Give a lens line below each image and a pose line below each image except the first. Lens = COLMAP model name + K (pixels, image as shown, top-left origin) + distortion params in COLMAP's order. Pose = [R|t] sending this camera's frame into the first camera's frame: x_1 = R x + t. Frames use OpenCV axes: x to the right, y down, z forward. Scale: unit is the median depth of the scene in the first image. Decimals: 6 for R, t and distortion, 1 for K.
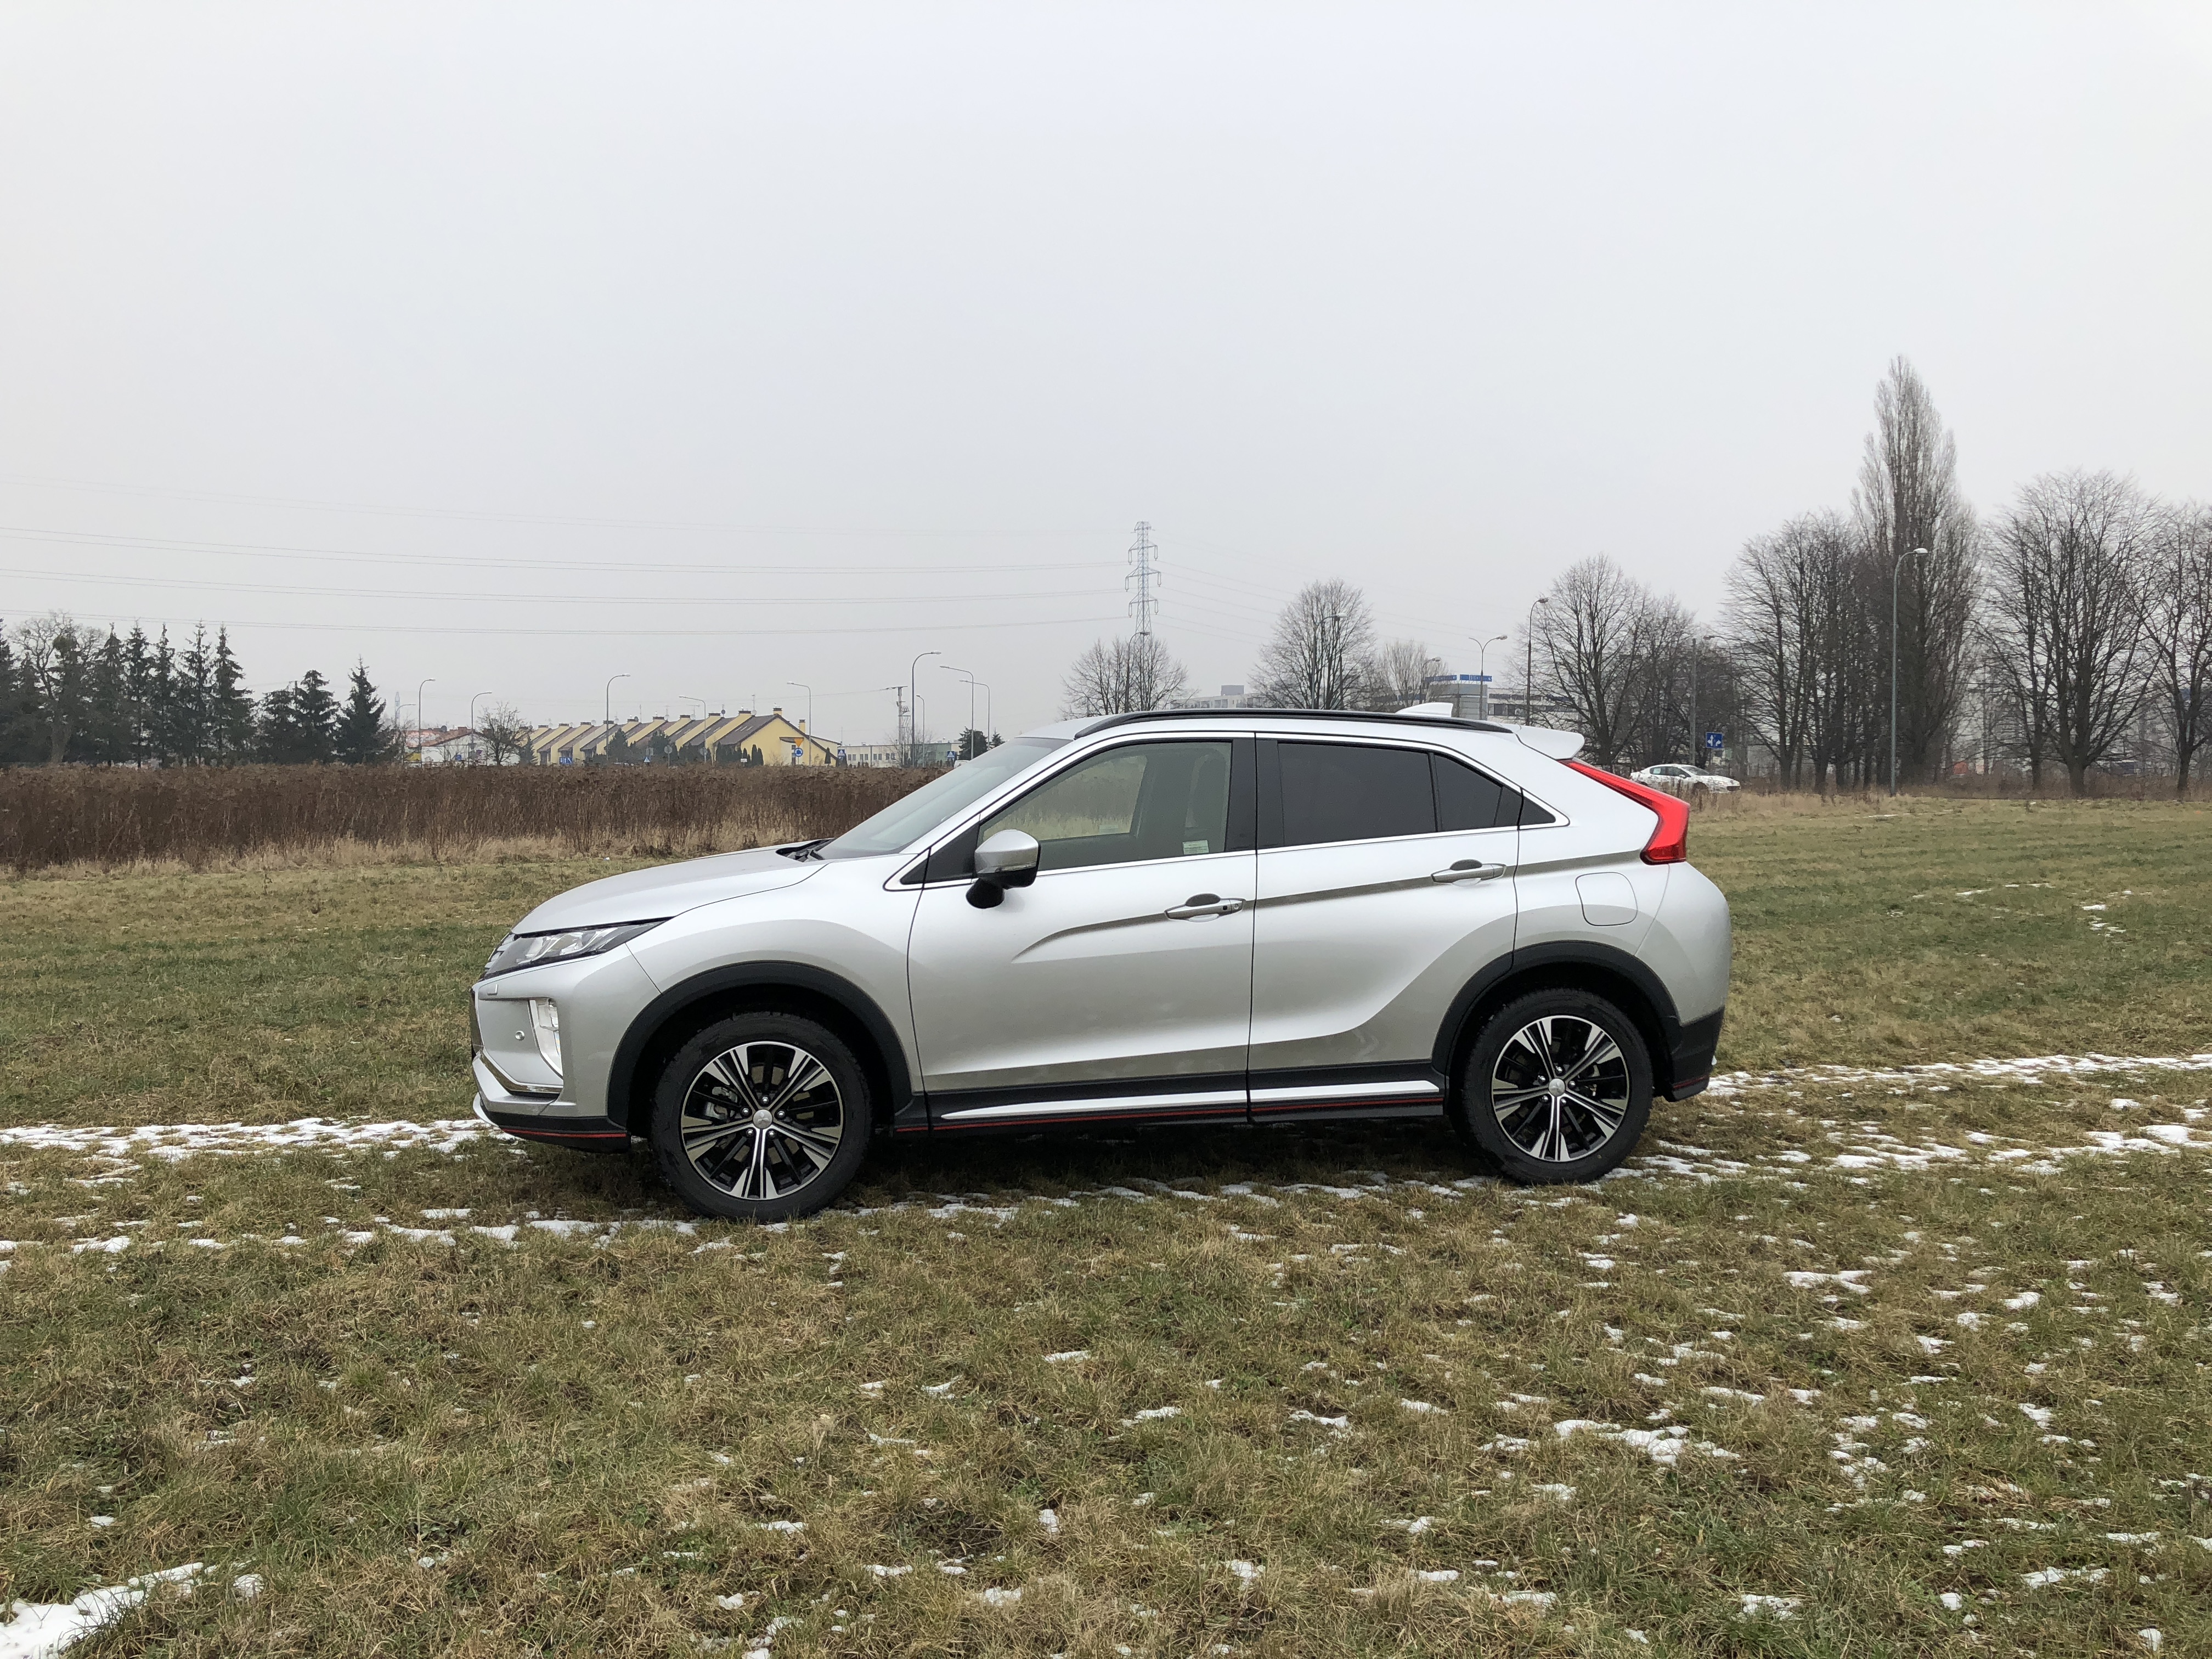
lens RADIAL K [[1809.6, 0, 1095.4], [0, 1809.6, 781.2], [0, 0, 1]] dist [0.009896, 0.009455]
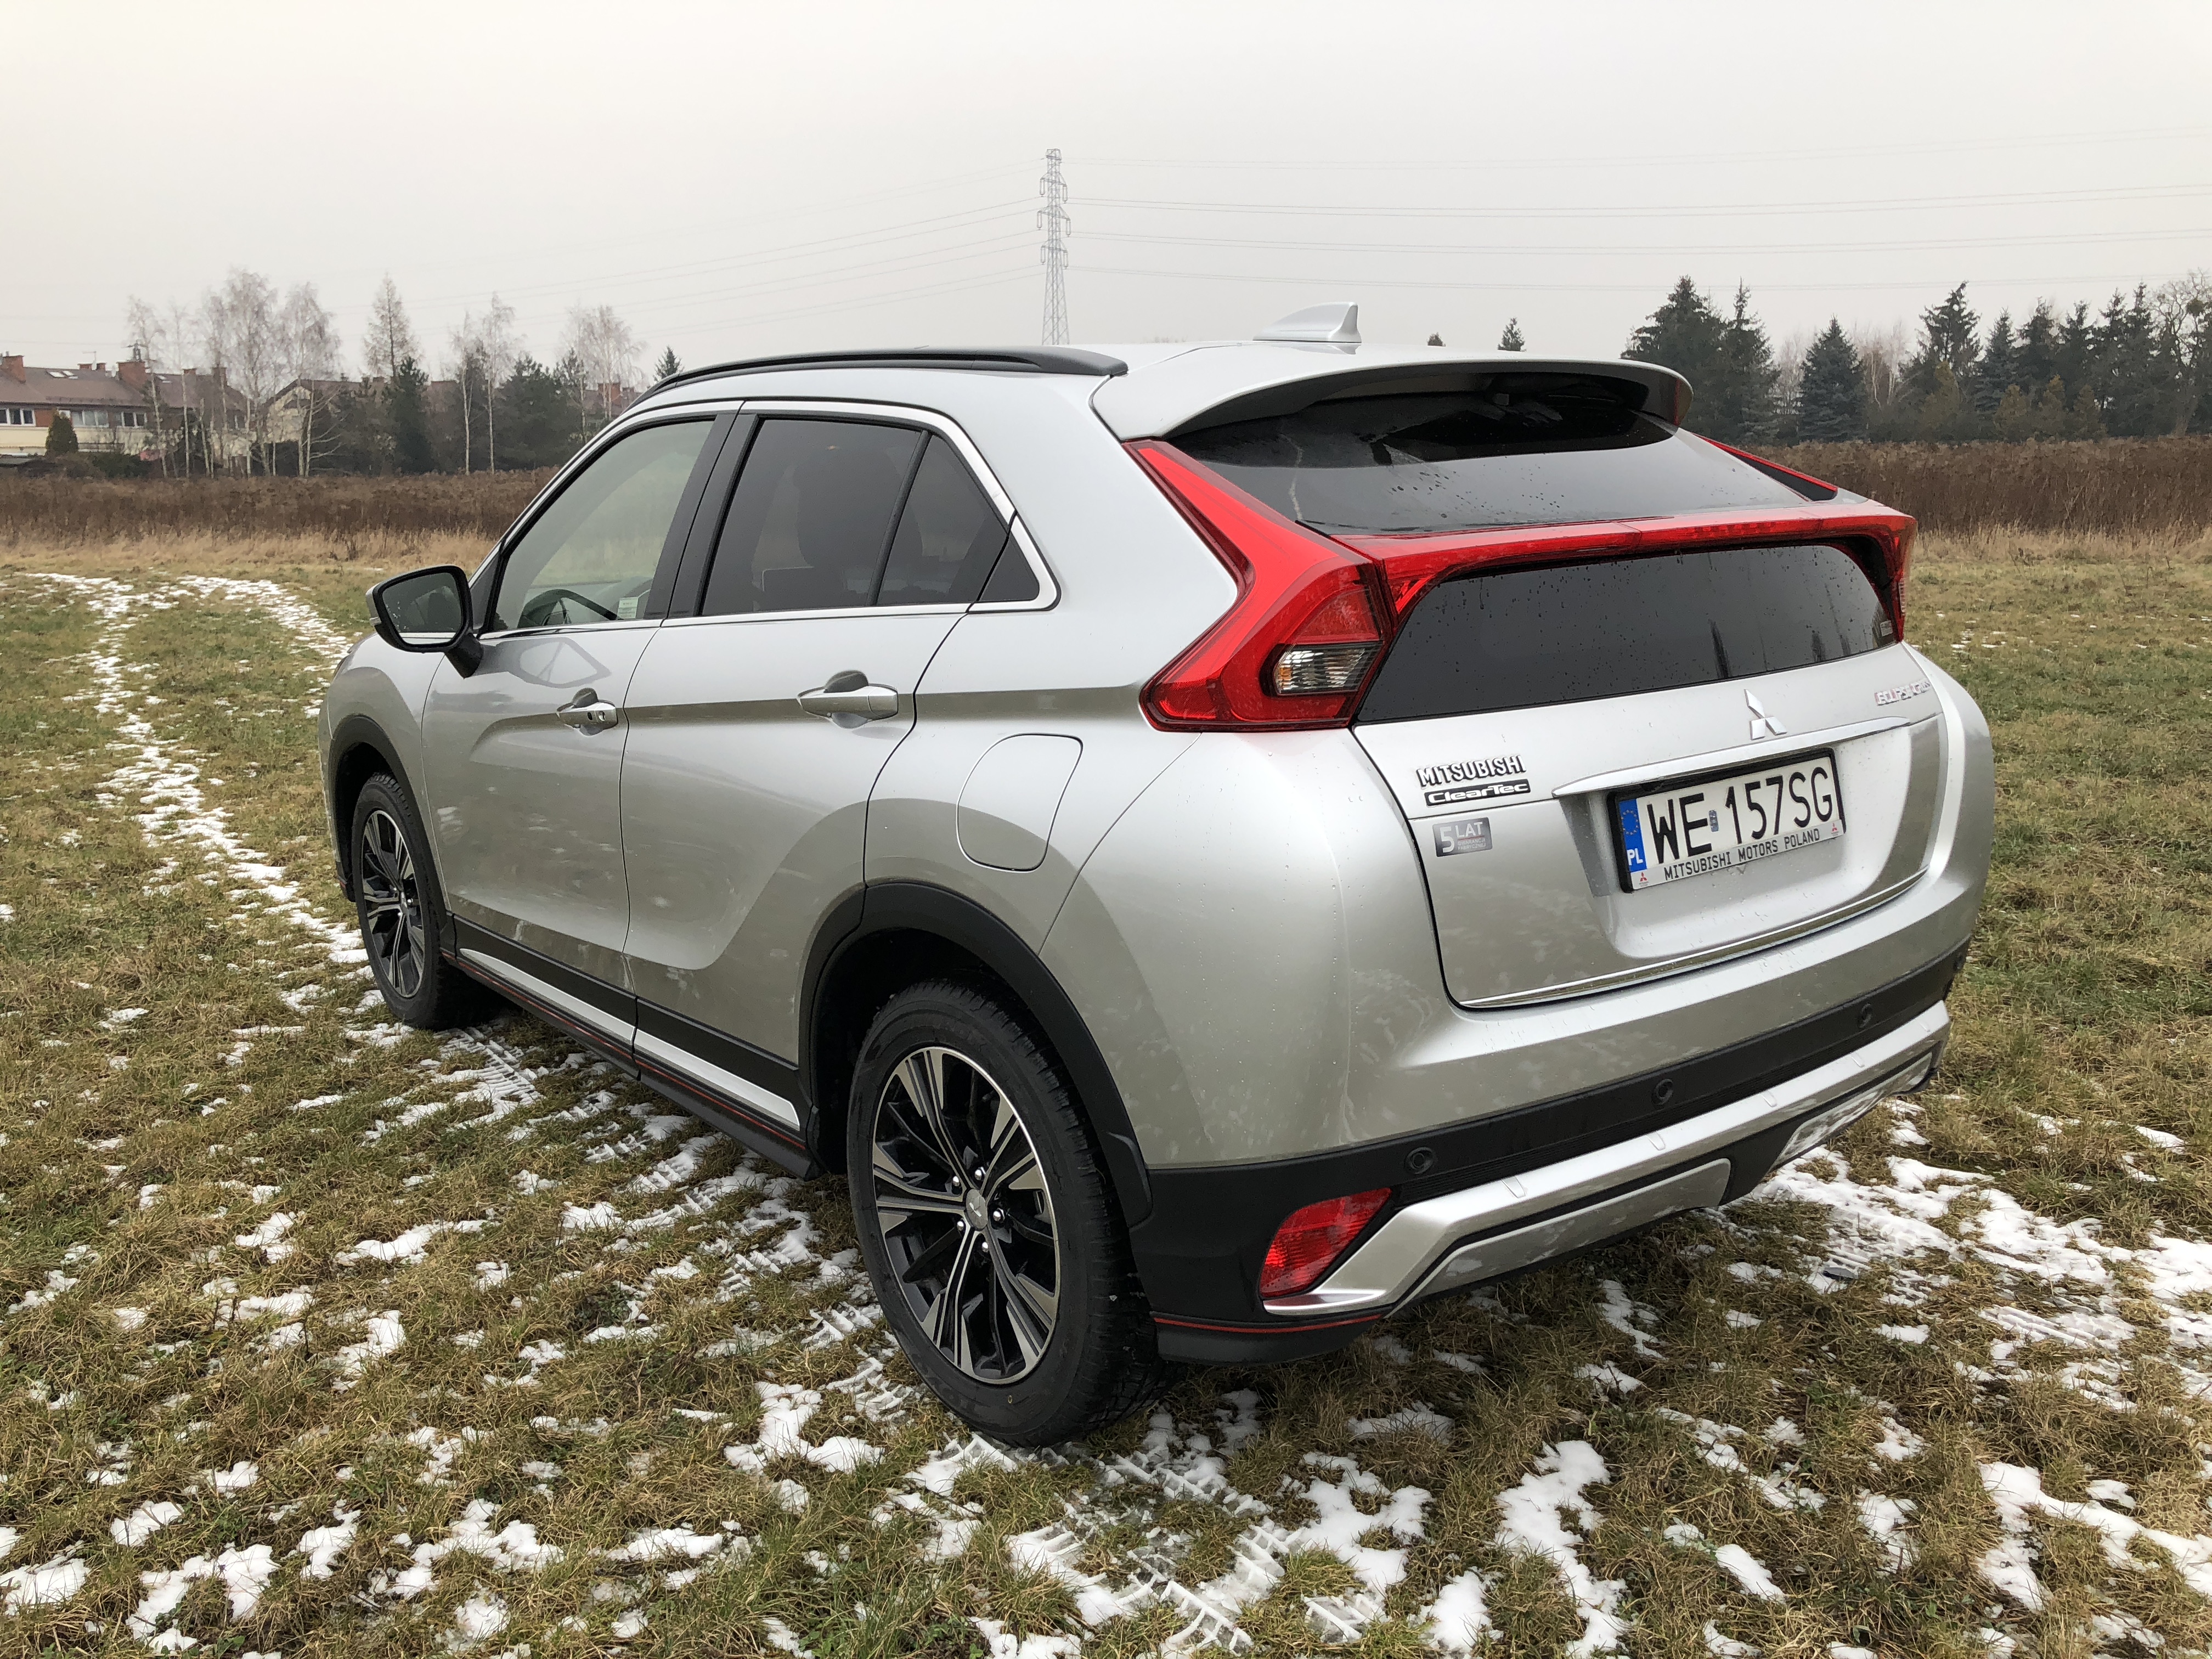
lens RADIAL K [[1809.6, 0, 1095.4], [0, 1809.6, 781.2], [0, 0, 1]] dist [0.009896, 0.009455]
pose [[0.453764, 0.139124, -0.880195, 0.636971], [0.019200, 0.985982, 0.165743, -0.004367], [0.890915, -0.092108, 0.444732, 0.841150]]
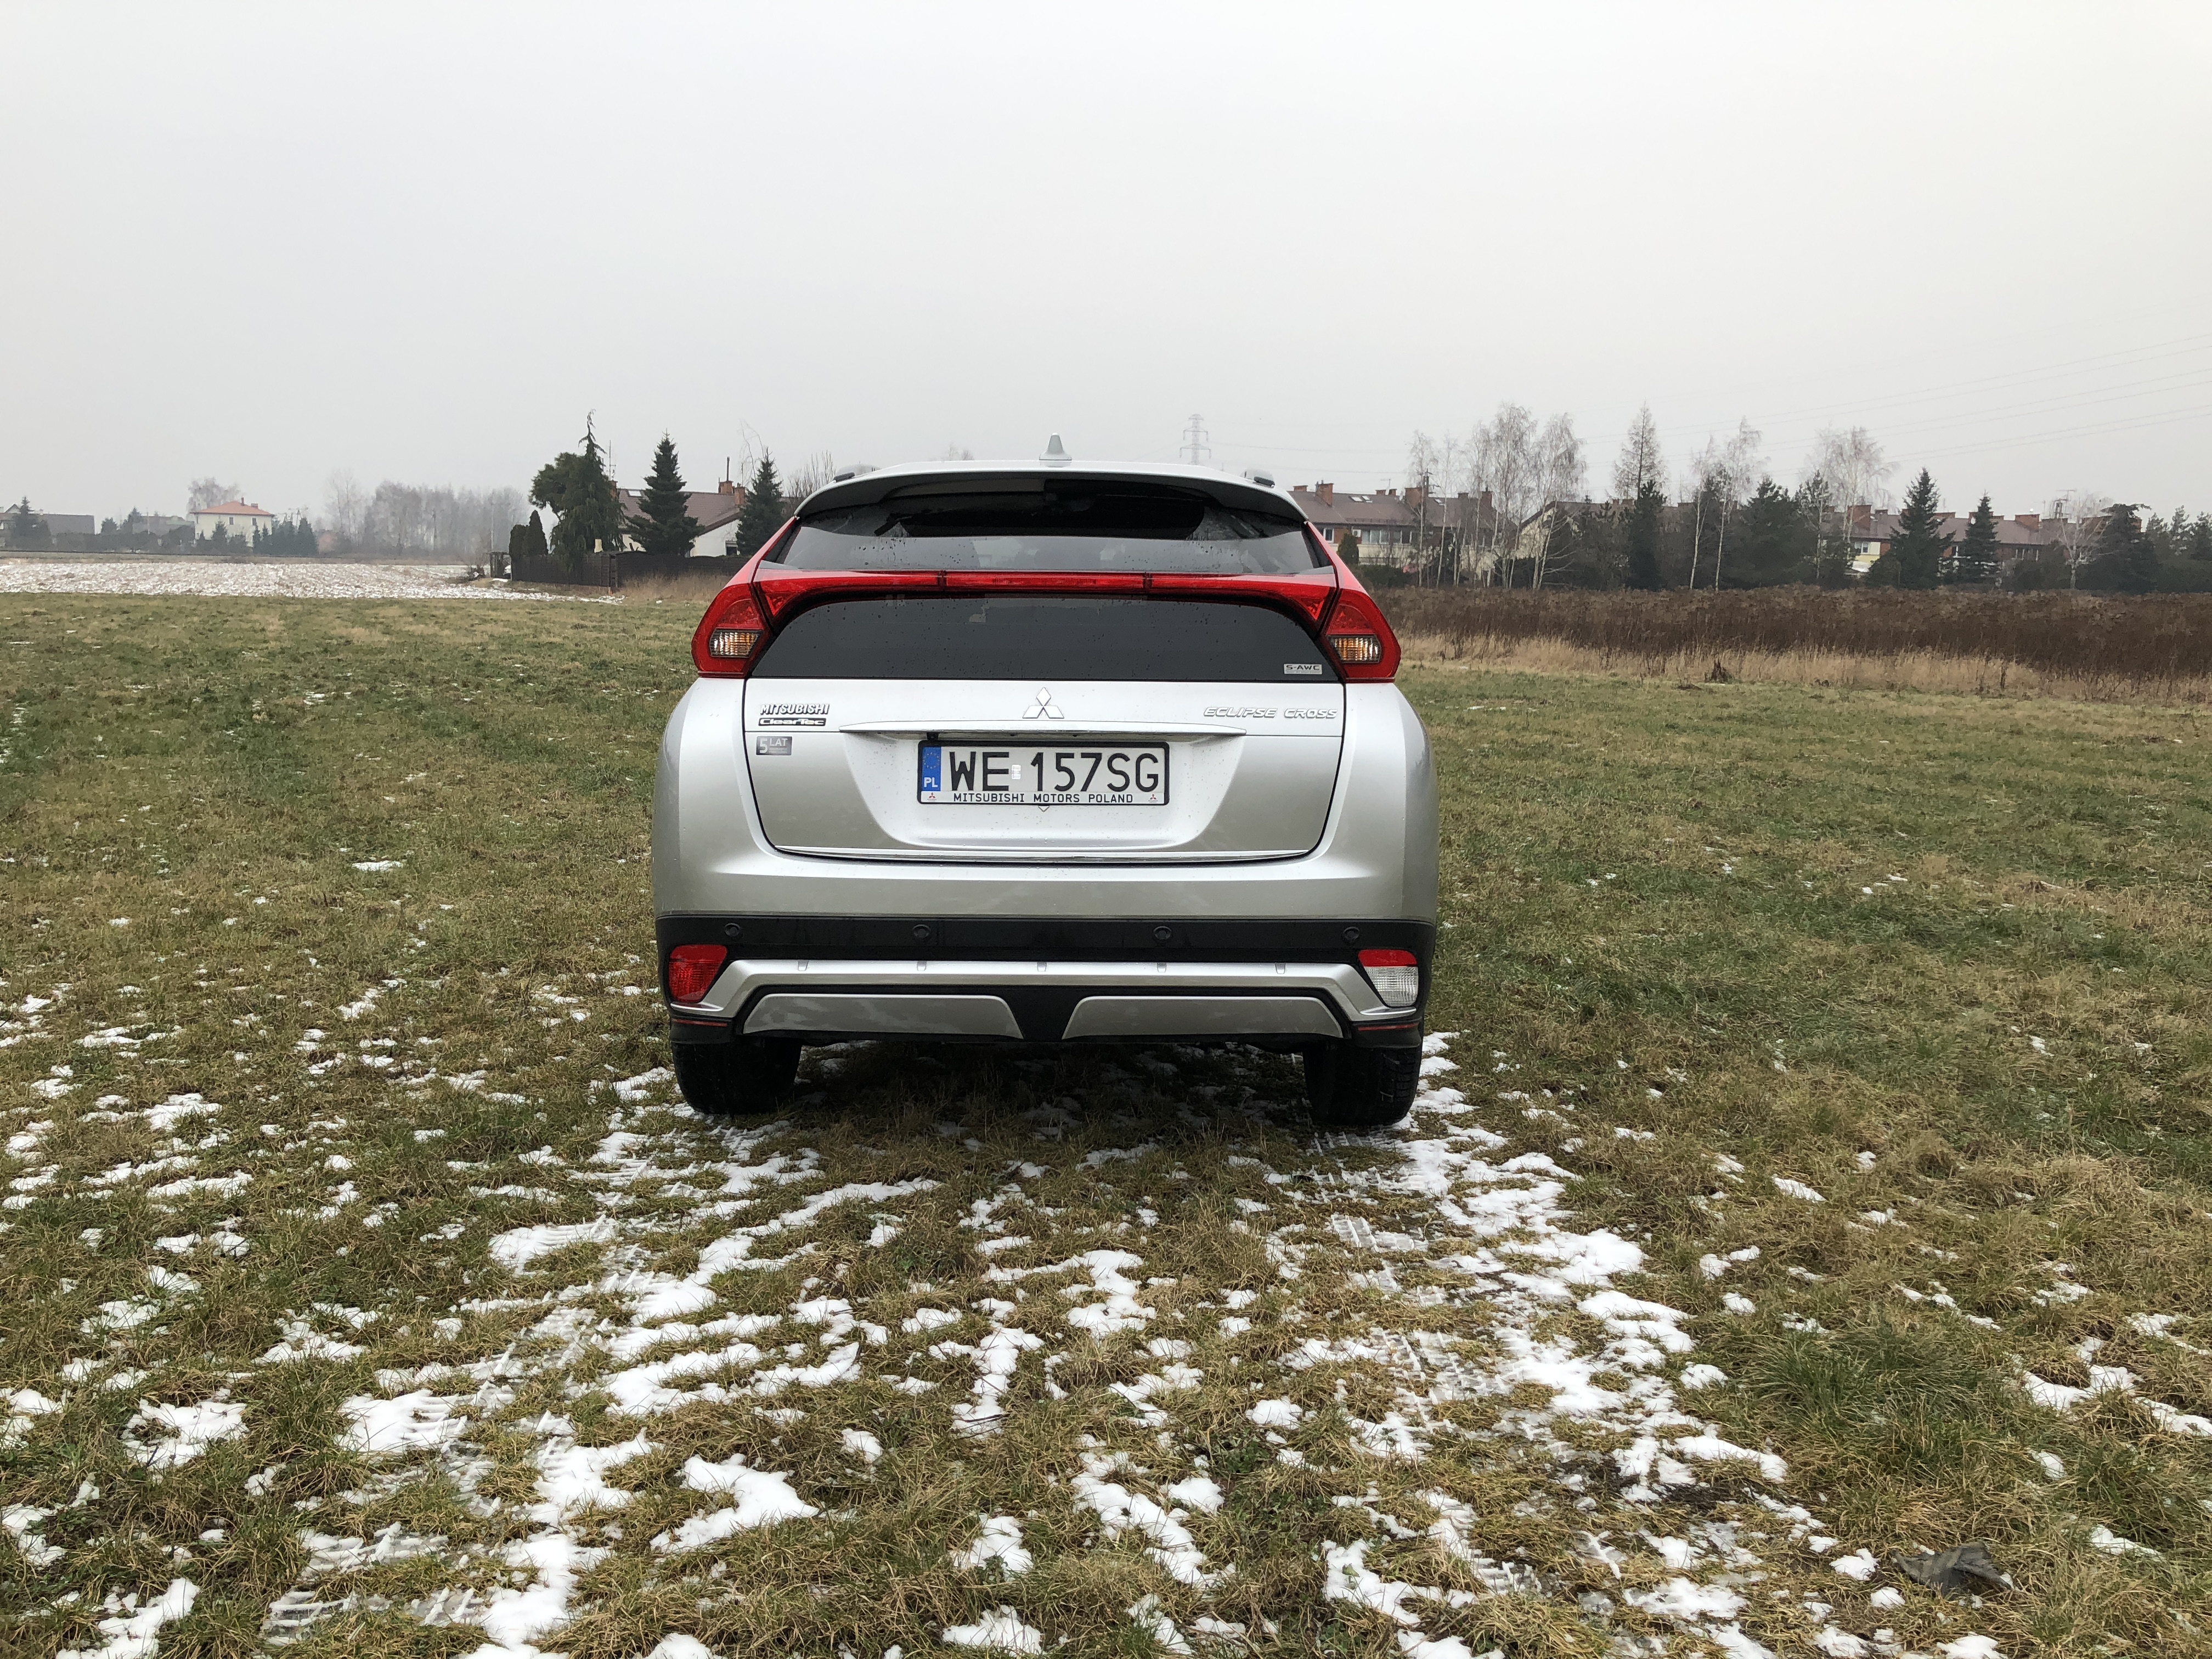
lens RADIAL K [[1812.4, 0, 1112.3], [0, 1812.4, 770.9], [0, 0, 1]] dist [0.052160, -0.071122]
pose [[-0.187546, 0.089529, -0.978167, 0.937457], [-0.019218, 0.995312, 0.094783, 0.015476], [0.982068, 0.036575, -0.184947, 1.291865]]
